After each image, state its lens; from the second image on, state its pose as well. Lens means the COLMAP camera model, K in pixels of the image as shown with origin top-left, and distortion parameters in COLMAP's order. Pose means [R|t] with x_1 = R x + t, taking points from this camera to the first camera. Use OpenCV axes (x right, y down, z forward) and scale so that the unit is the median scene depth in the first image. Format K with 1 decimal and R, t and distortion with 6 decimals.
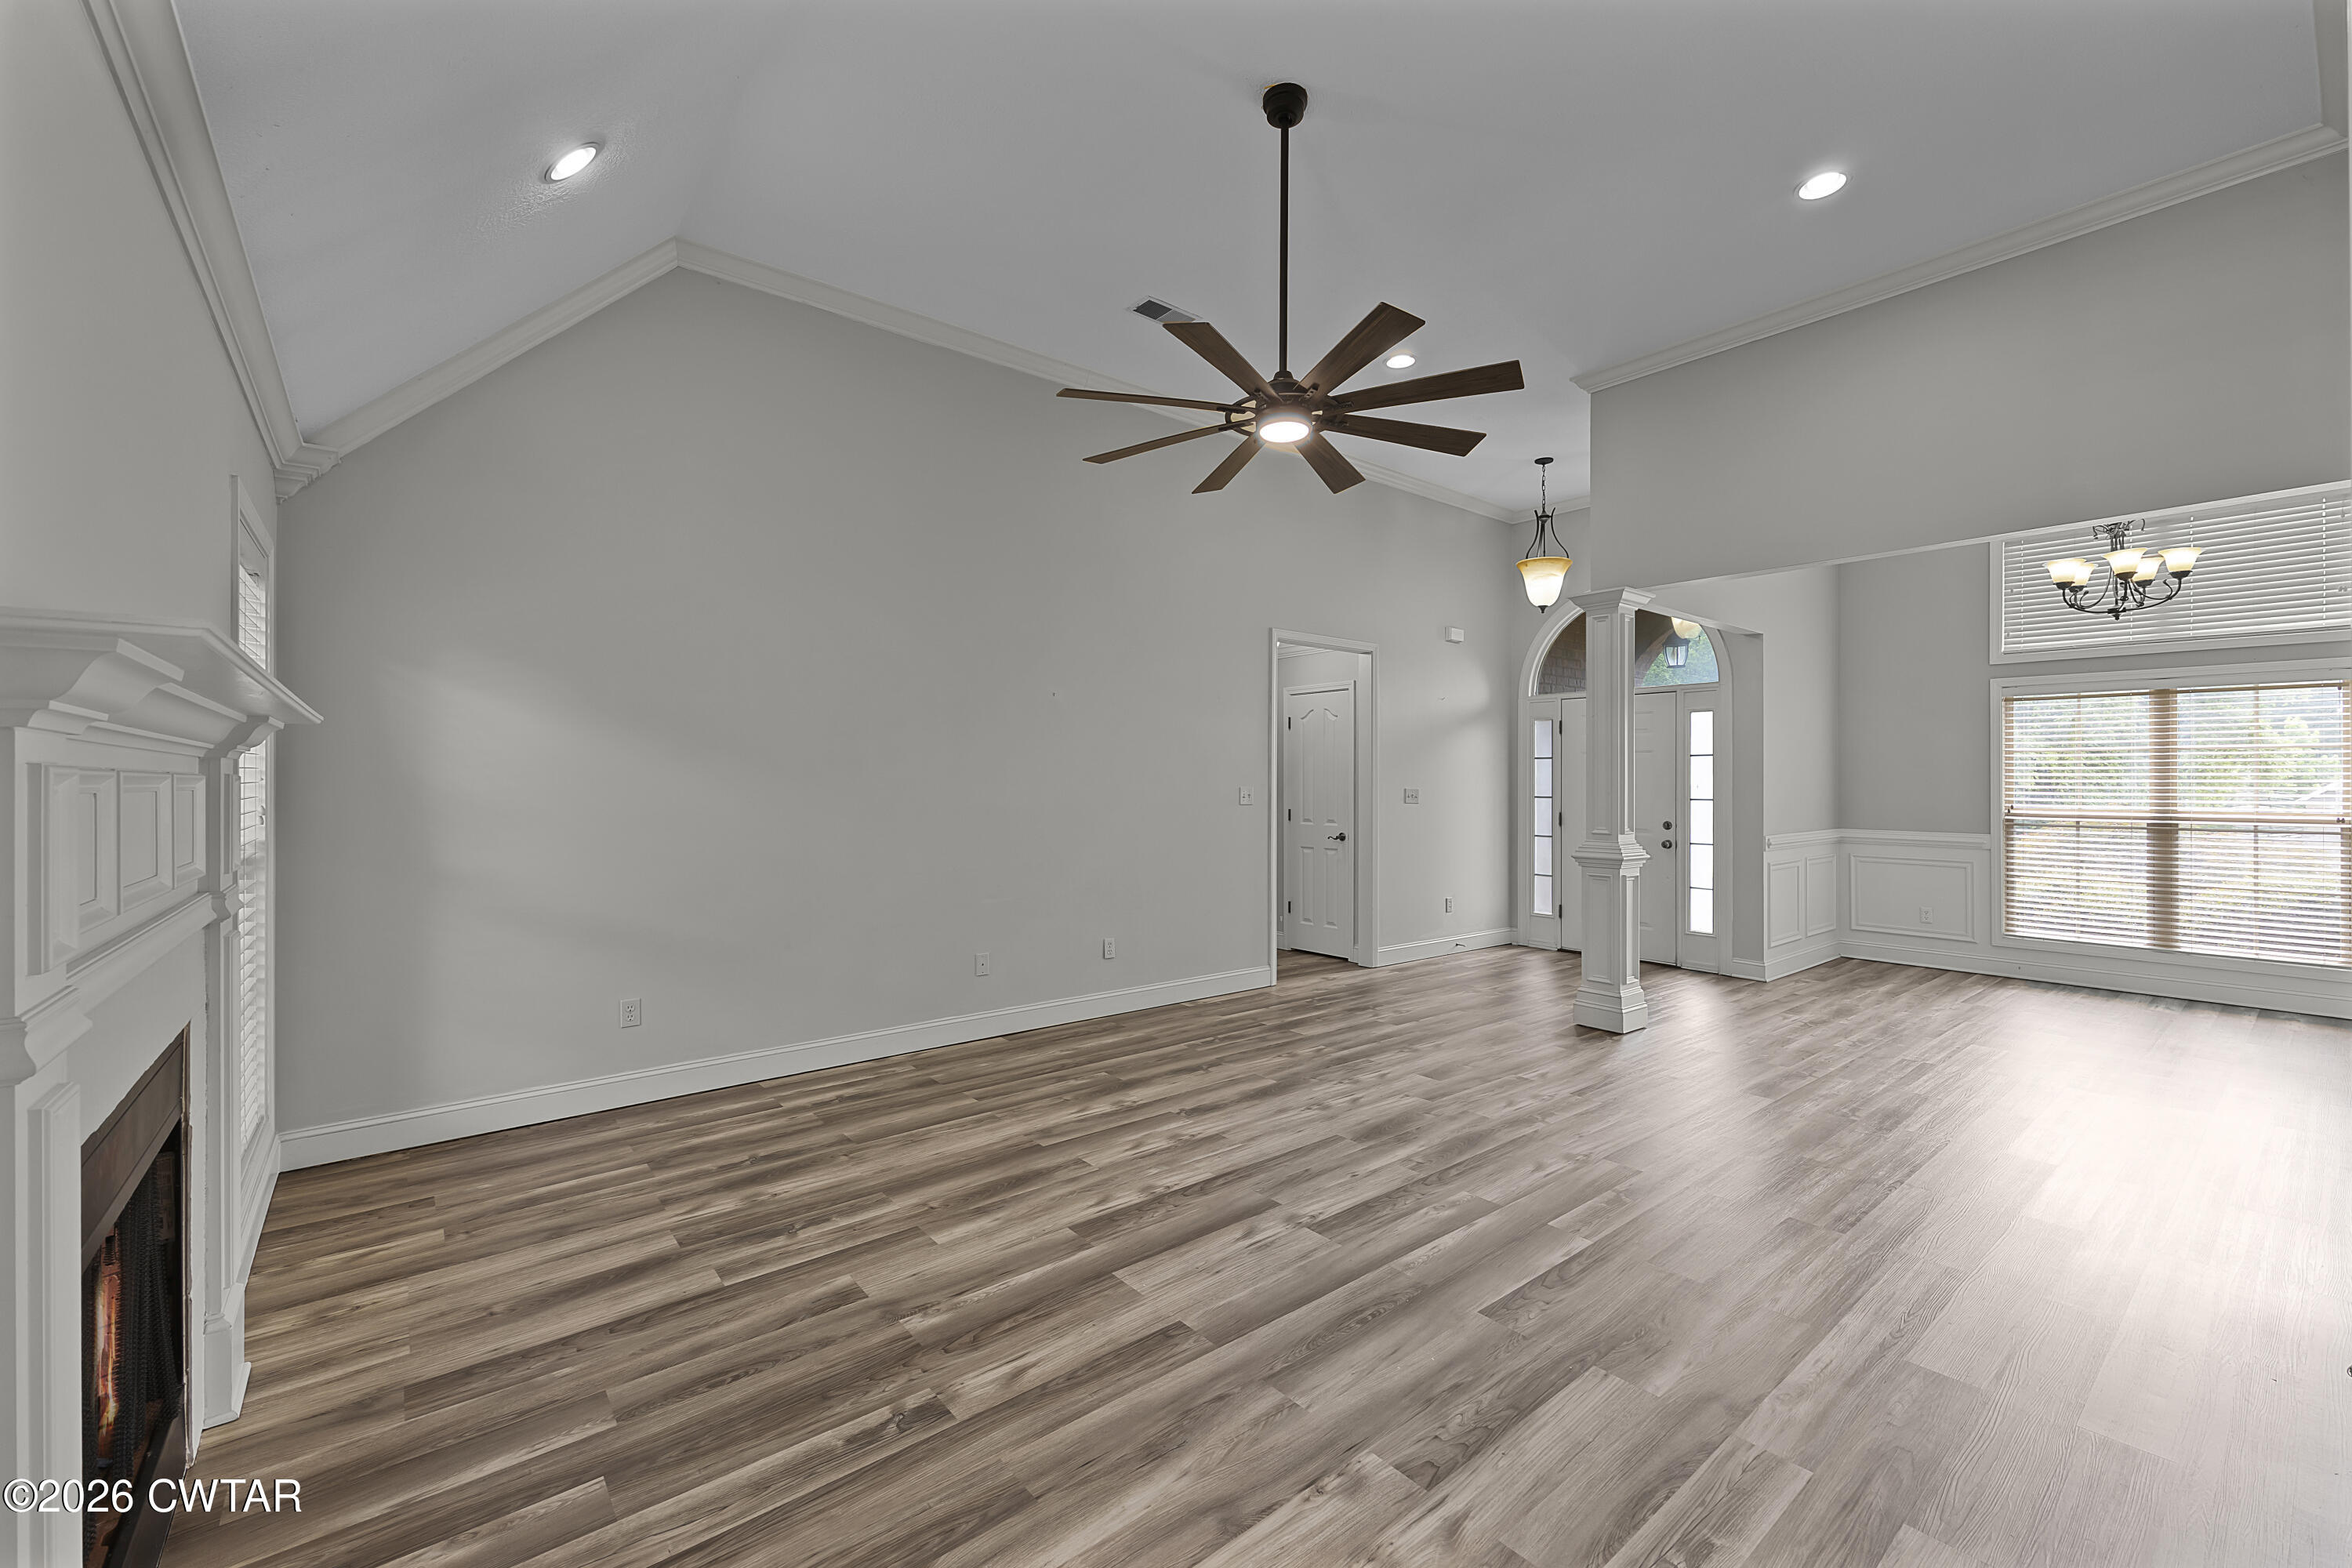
lens RADIAL K [[955.6, 0, 1173.9], [0, 955.6, 773.0], [0, 0, 1]] dist [-0.000481, 0.000718]
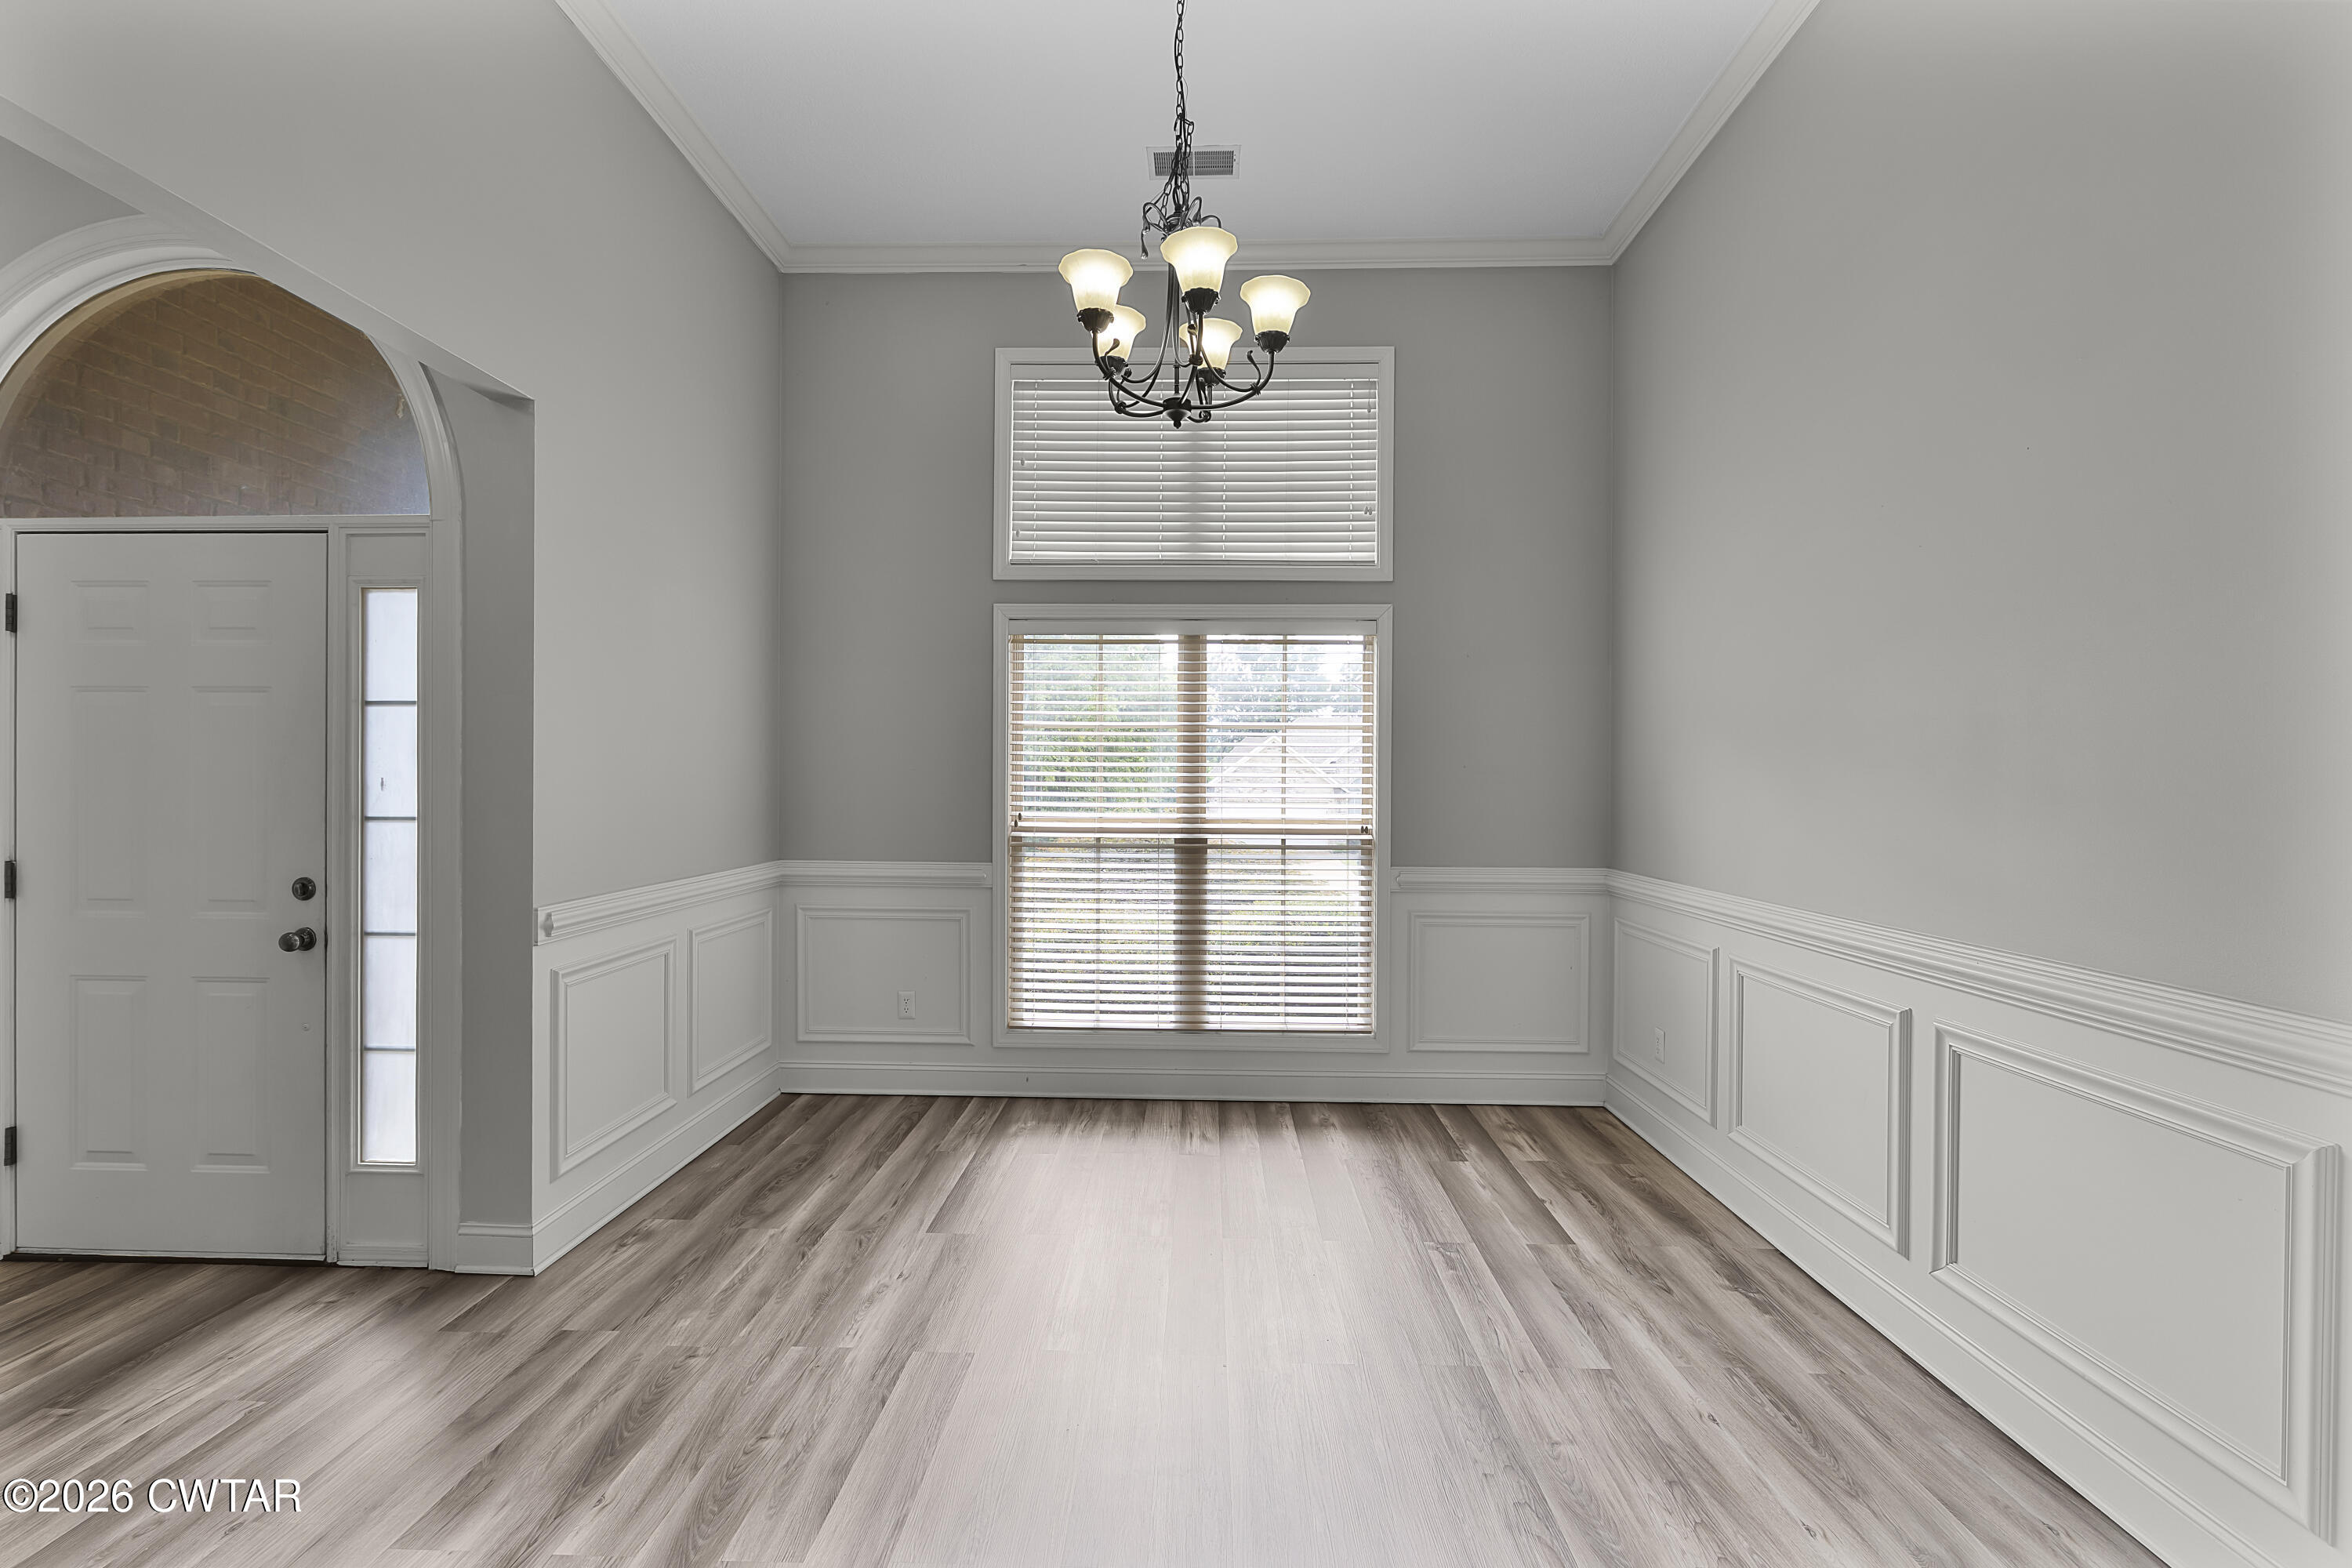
lens RADIAL K [[955.6, 0, 1184.8], [0, 955.6, 781.7], [0, 0, 1]] dist [-0.000481, 0.000718]
pose [[0.646745, -0.000266, 0.762706, 0.775209], [-0.009757, 0.999915, 0.008622, 0.010923], [-0.762644, -0.013018, 0.646688, 0.848350]]
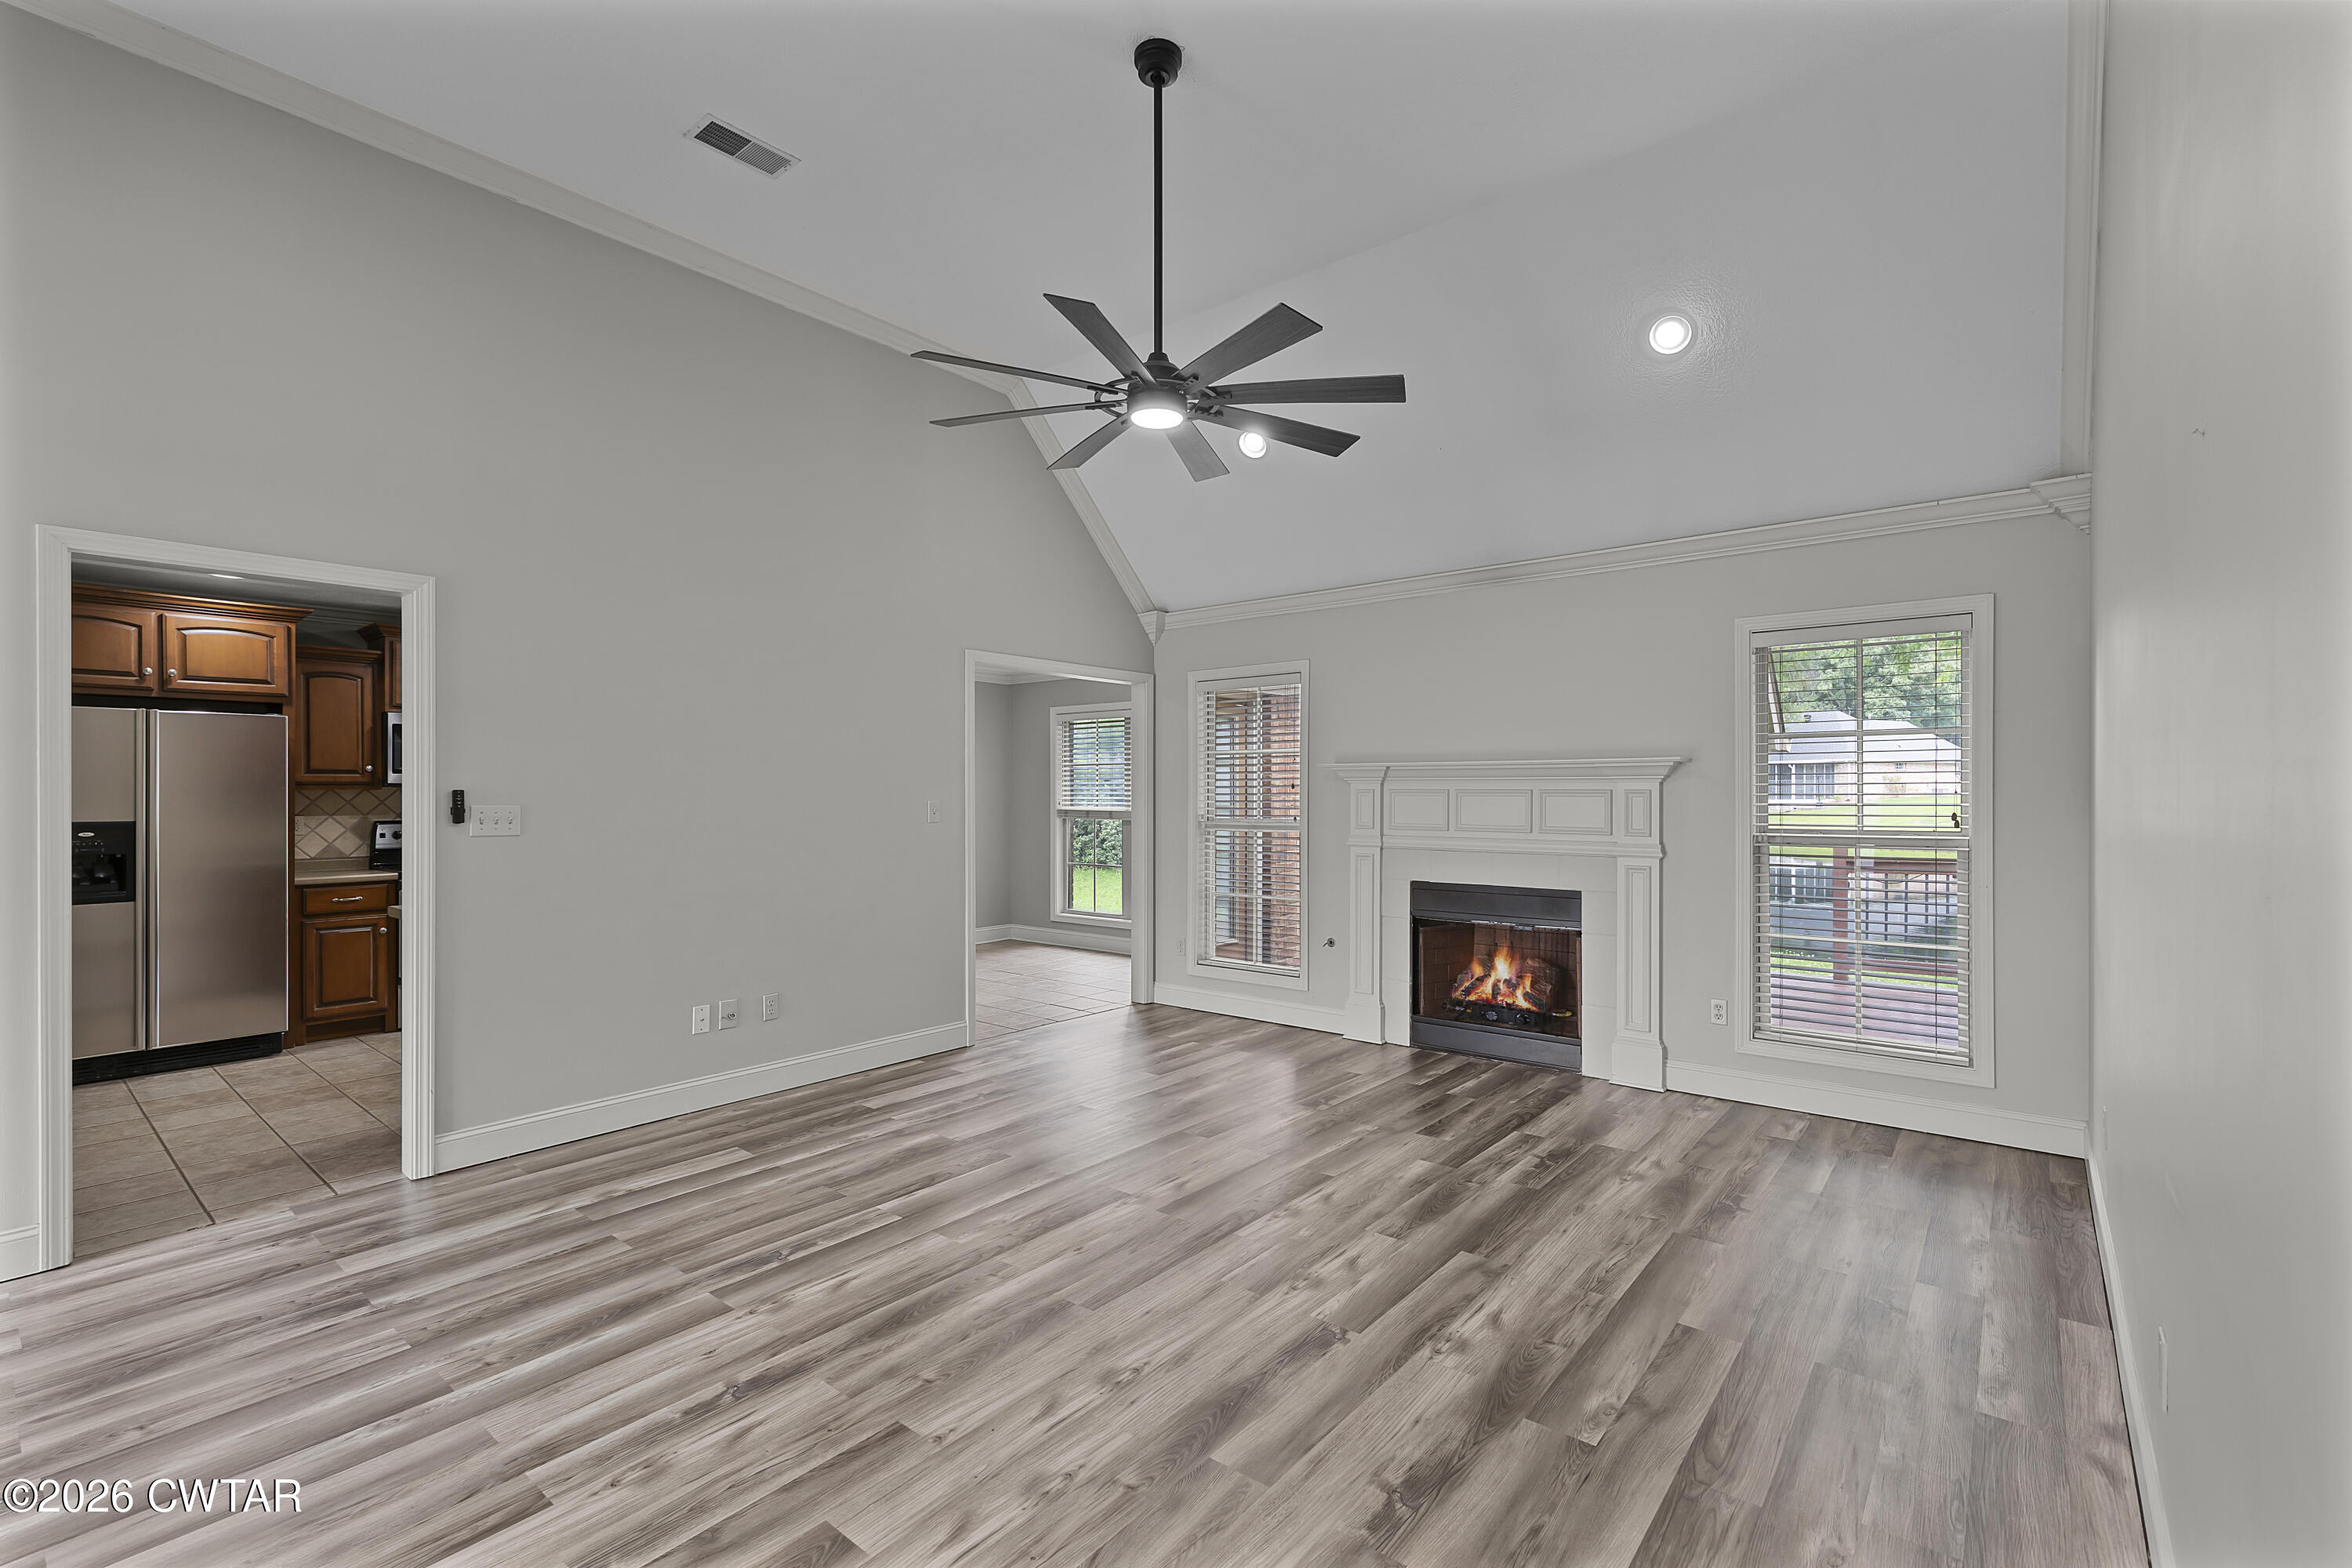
lens RADIAL K [[1040.4, 0, 1199.2], [0, 1040.4, 787.0], [0, 0, 1]] dist [-0.001989, 0.001487]
pose [[-0.974879, -0.001533, -0.222729, 0.231369], [0.001244, 0.999923, -0.012326, 0.011901], [0.222731, -0.012294, -0.974802, 1.538858]]
